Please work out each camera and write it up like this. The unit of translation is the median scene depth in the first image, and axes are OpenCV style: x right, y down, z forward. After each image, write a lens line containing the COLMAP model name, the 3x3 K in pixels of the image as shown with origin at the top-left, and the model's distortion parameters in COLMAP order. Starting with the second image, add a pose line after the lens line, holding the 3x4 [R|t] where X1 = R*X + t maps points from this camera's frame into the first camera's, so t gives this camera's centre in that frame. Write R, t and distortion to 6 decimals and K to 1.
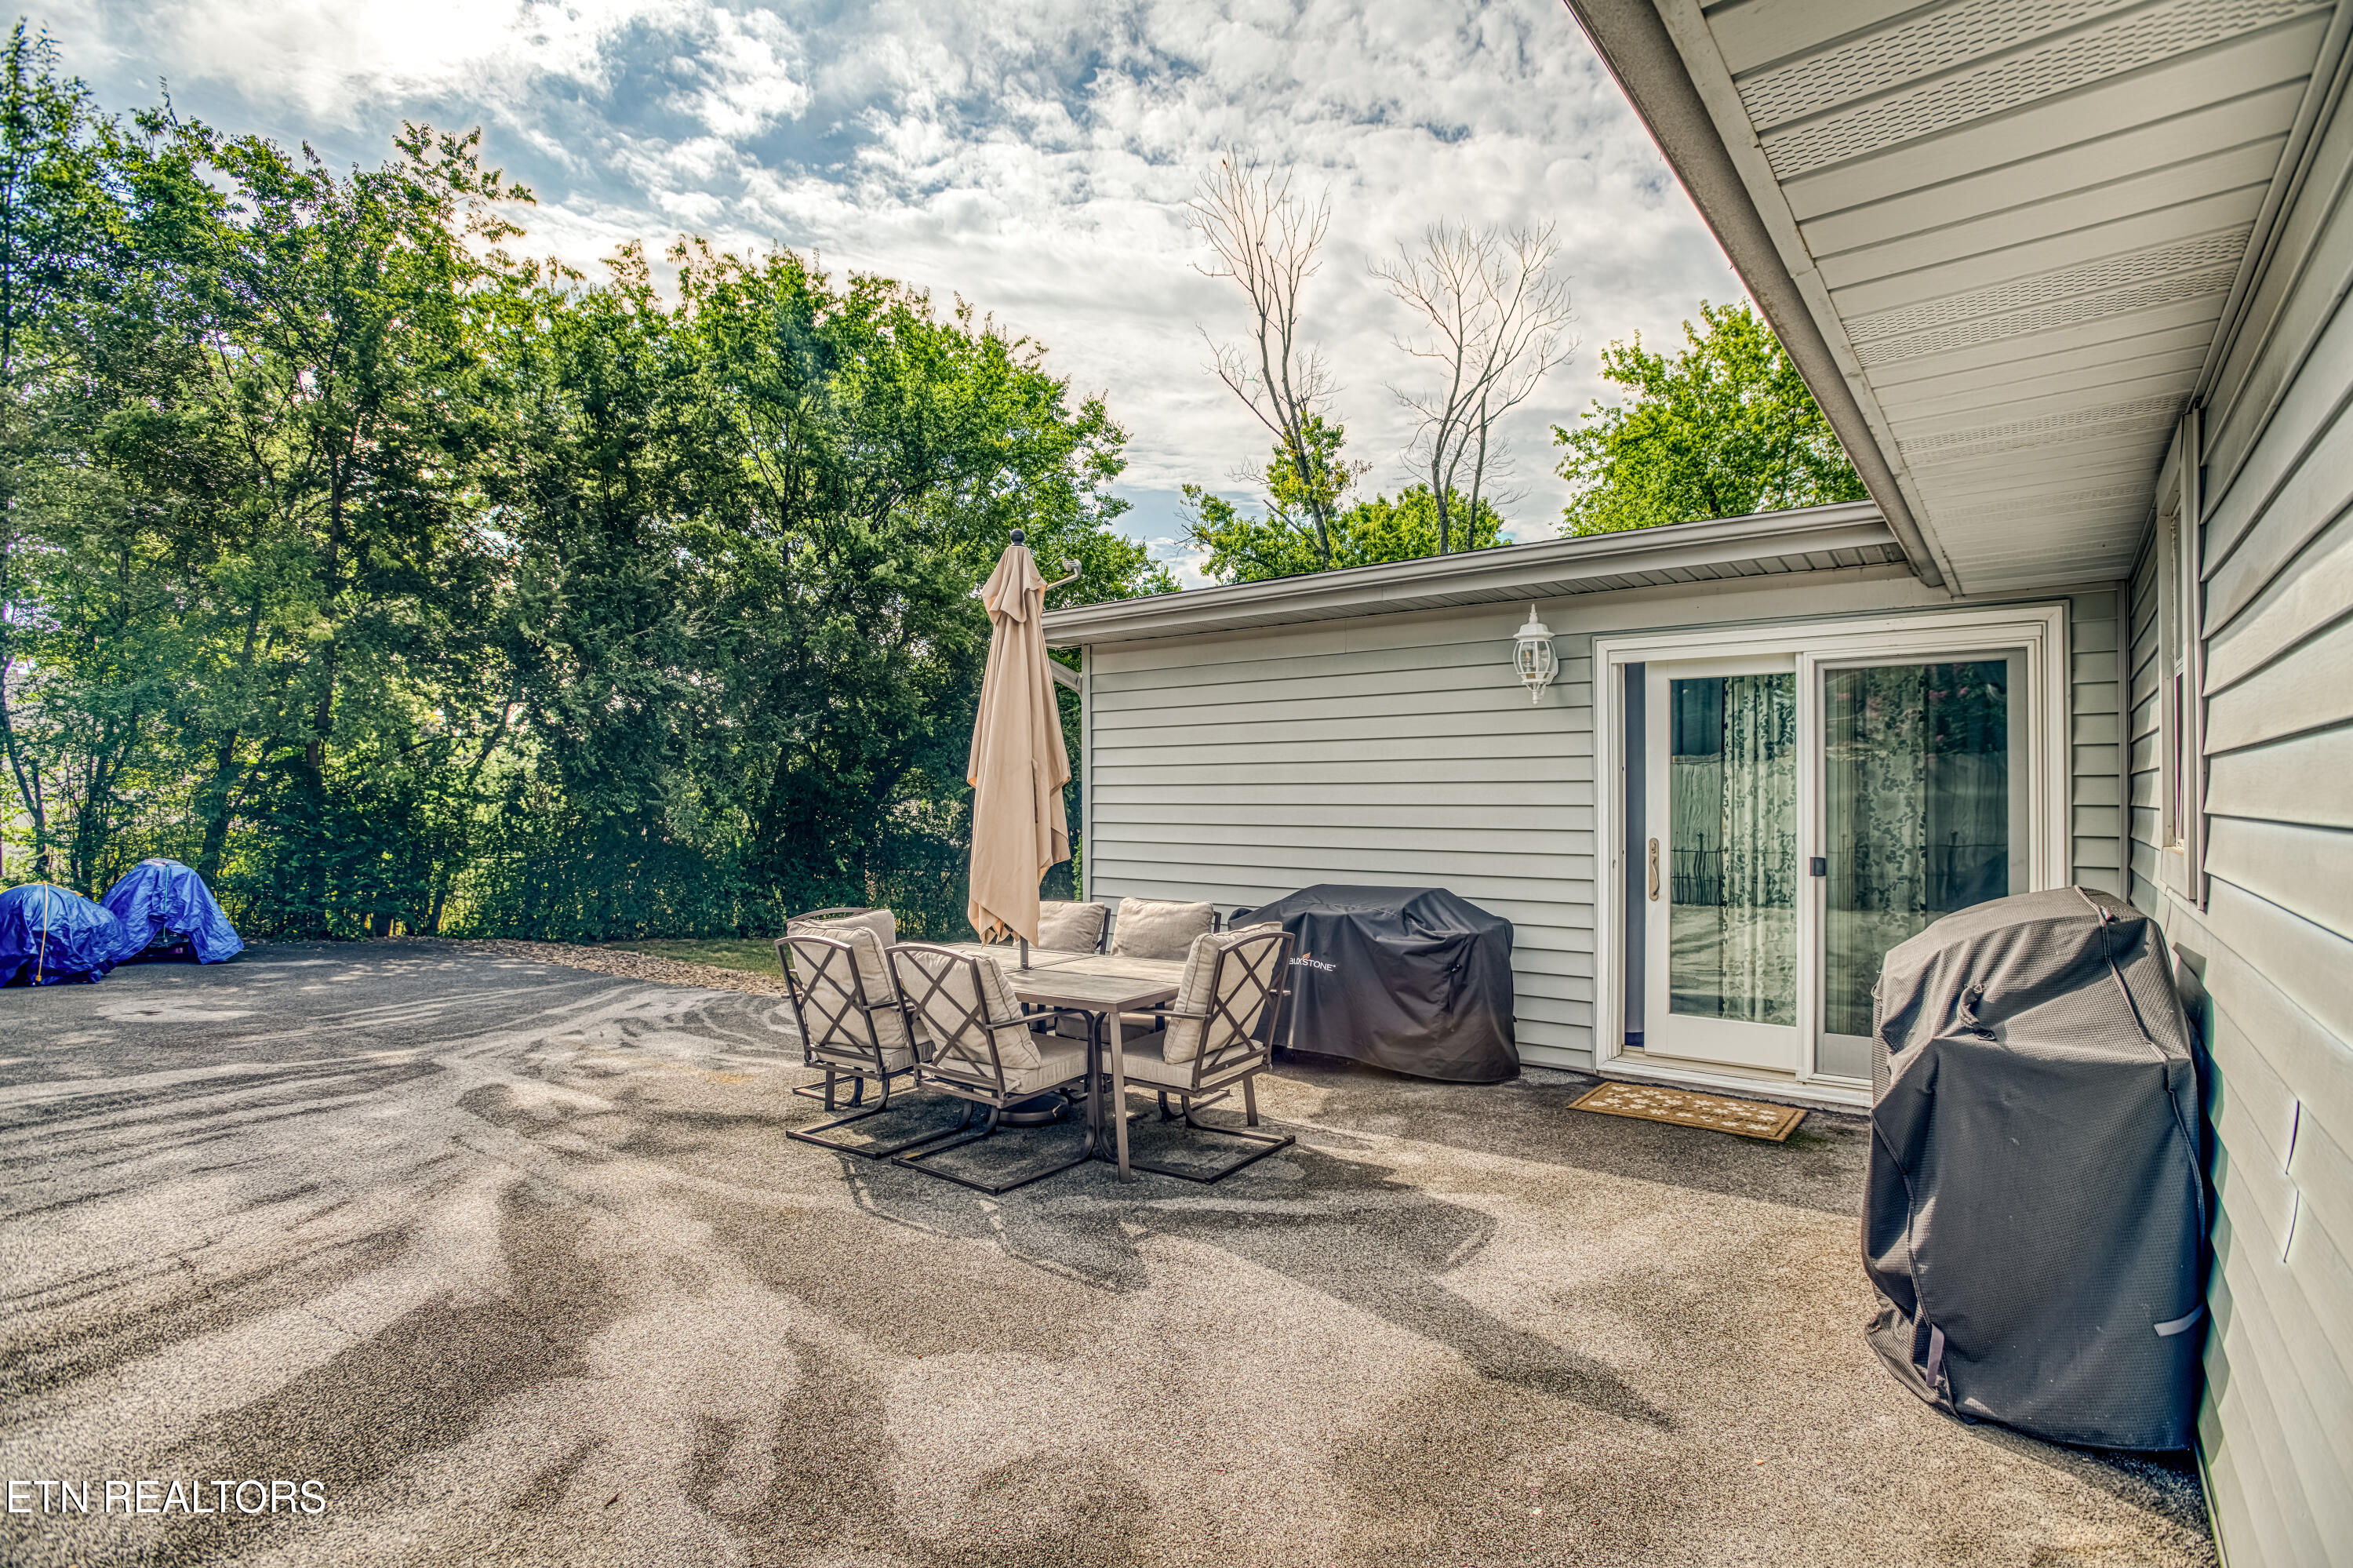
lens RADIAL K [[1134.7, 0, 1170.7], [0, 1134.7, 785.9], [0, 0, 1]] dist [-0.014751, 0.001361]
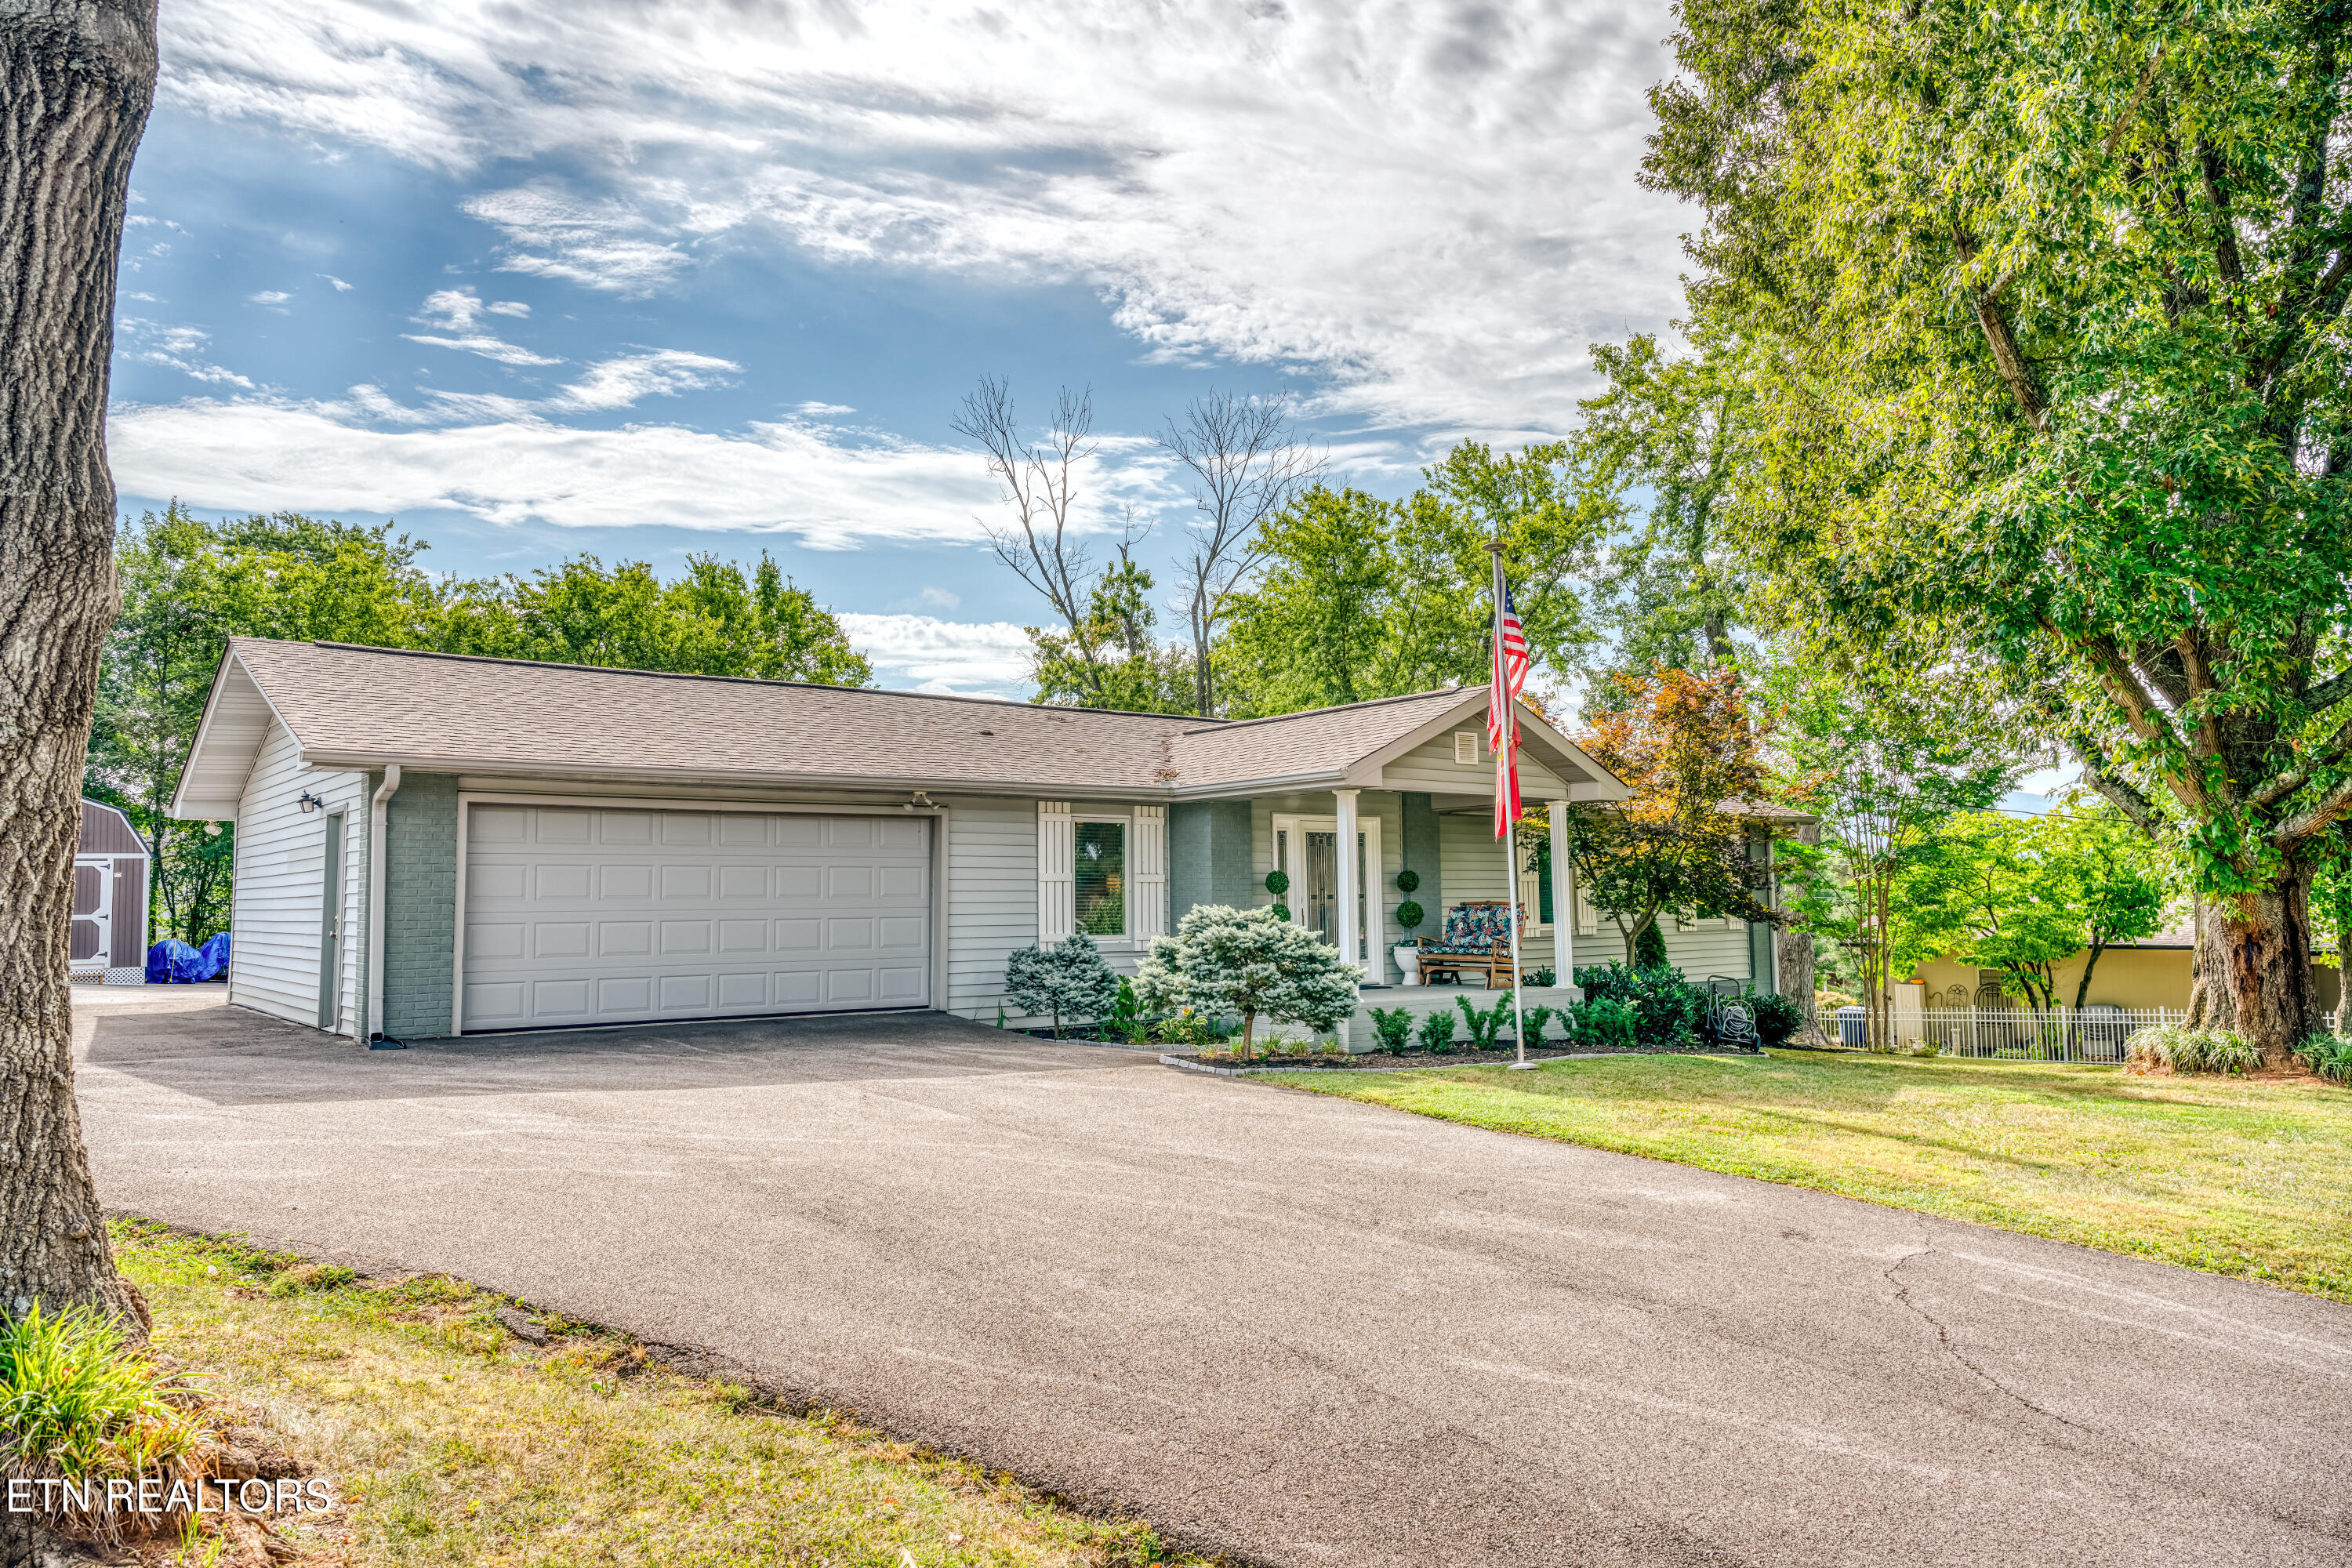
lens RADIAL K [[1611.9, 0, 1184.6], [0, 1611.9, 780.3], [0, 0, 1]] dist [-0.001494, 0.000044]
pose [[0.973362, -0.022971, -0.228121, 1.329736], [0.007624, 0.997661, -0.067927, 0.003233], [0.229148, 0.064378, 0.971260, -1.317545]]
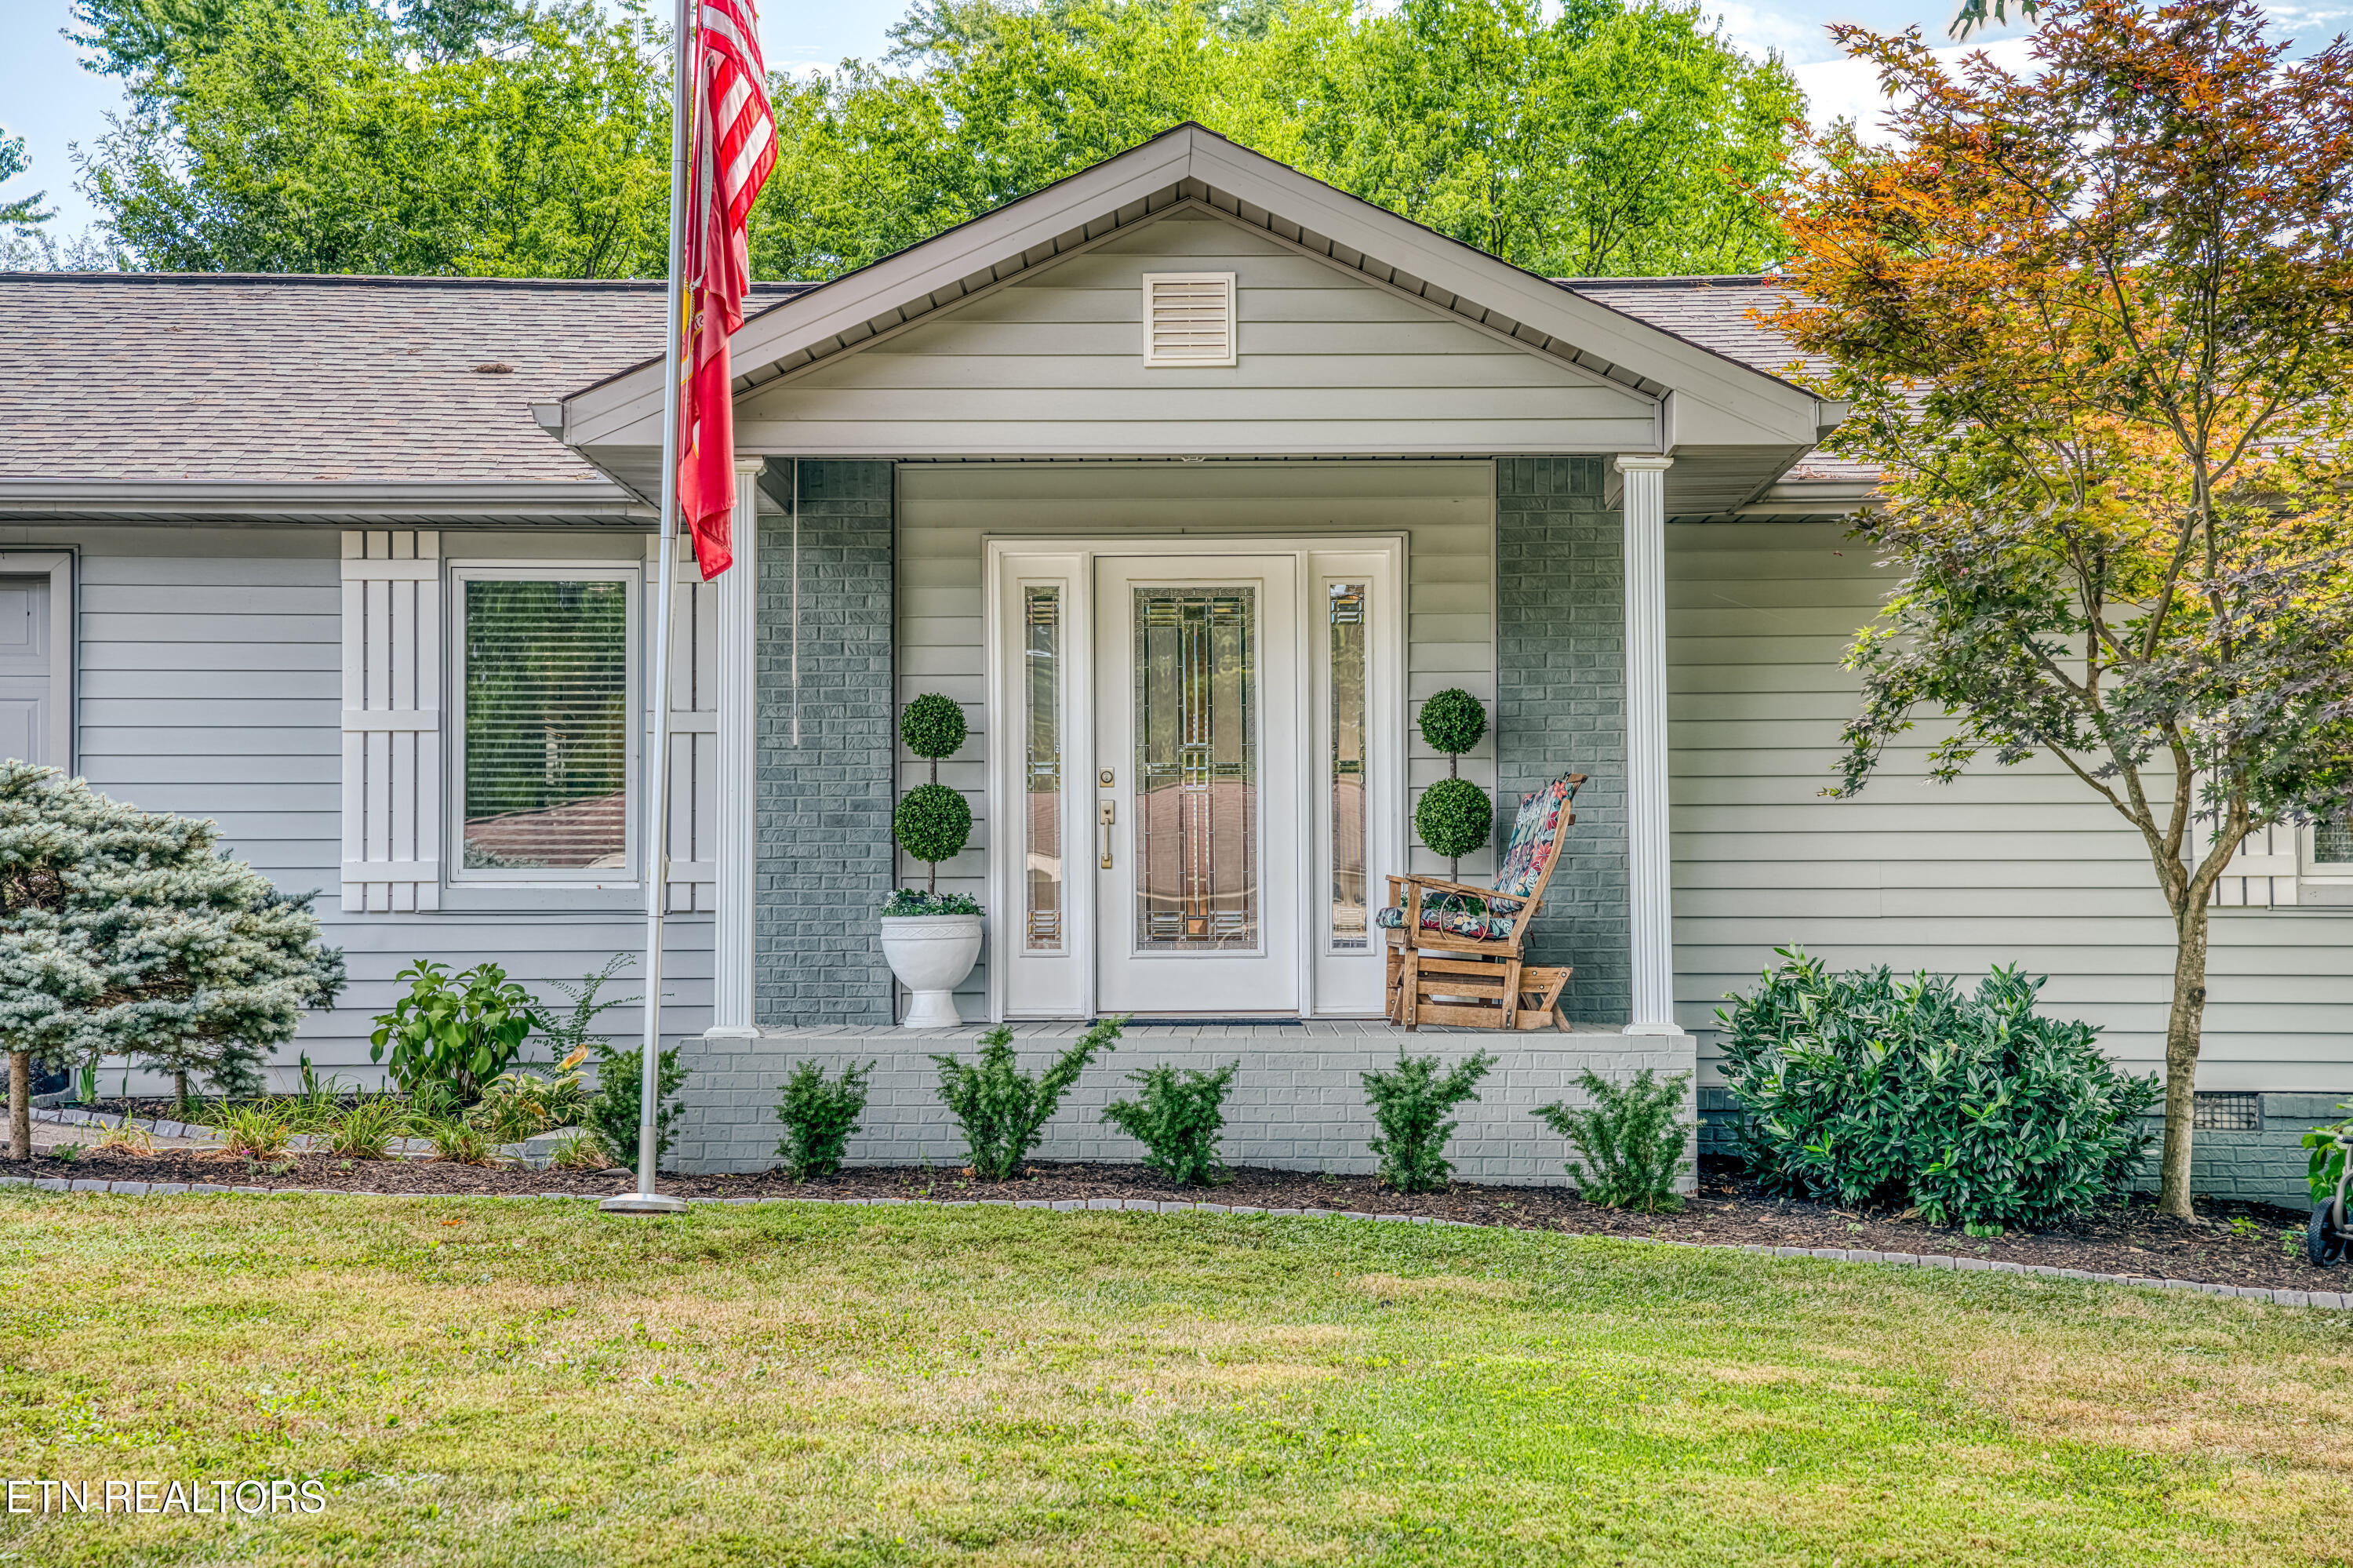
lens RADIAL K [[4681.7, 0, 1177.0], [0, 4681.7, 784.1], [0, 0, 1]] dist [0.491901, 0.000000]
pose [[0.601360, -0.021732, -0.798683, 2.362080], [0.005258, 0.999716, -0.023243, 0.051897], [0.798961, 0.009778, 0.601304, -0.749668]]
